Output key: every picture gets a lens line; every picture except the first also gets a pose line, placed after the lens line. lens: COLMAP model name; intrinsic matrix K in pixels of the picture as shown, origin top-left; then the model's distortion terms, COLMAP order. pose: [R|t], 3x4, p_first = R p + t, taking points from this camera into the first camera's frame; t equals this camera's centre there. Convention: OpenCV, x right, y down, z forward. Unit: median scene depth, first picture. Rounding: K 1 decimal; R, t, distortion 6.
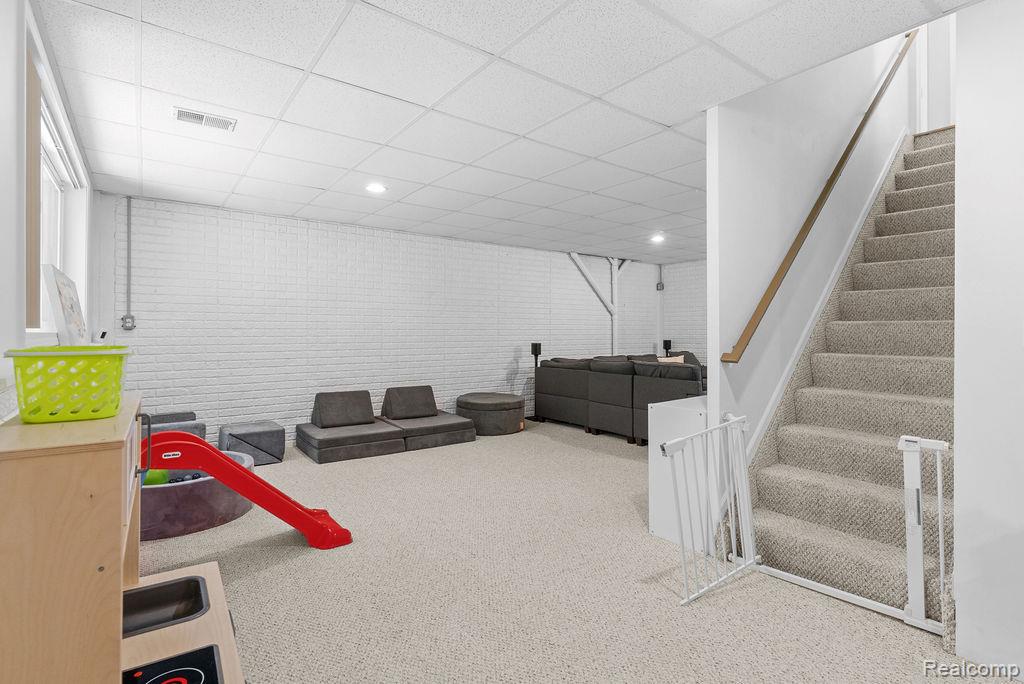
lens RADIAL K [[490.2, 0, 510.2], [0, 490.2, 336.6], [0, 0, 1]] dist [0.002290, 0.000464]
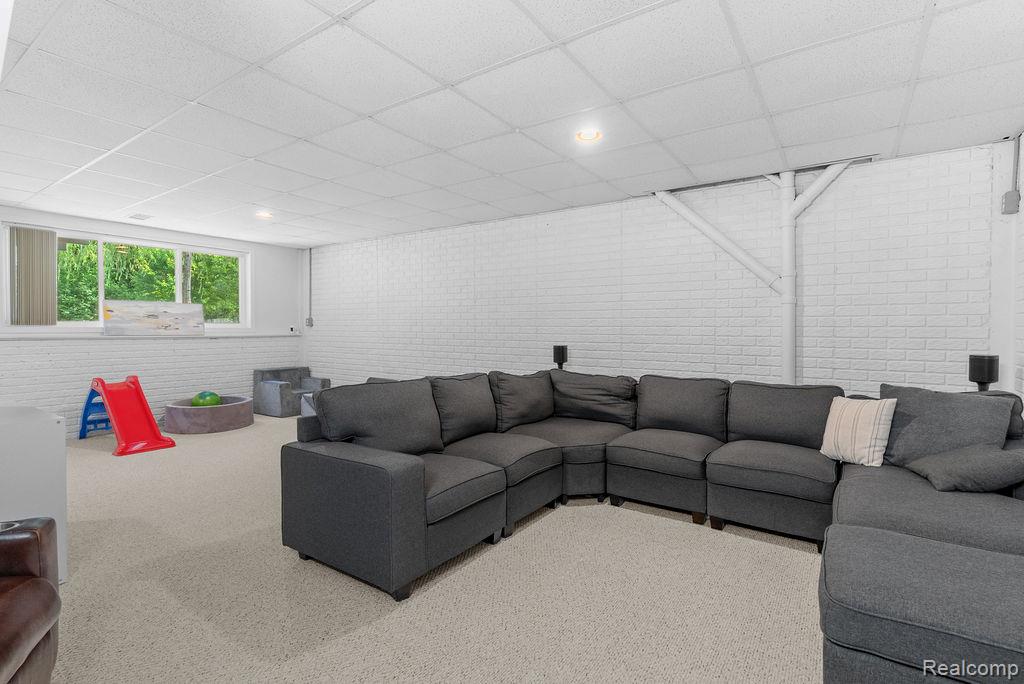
lens RADIAL K [[490.2, 0, 510.1], [0, 490.2, 333.7], [0, 0, 1]] dist [0.002290, 0.000464]
pose [[0.314584, 0.016574, -0.949085, 0.728142], [-0.010072, 0.999850, 0.014122, -0.013218], [0.949176, 0.005117, 0.314704, 0.765092]]
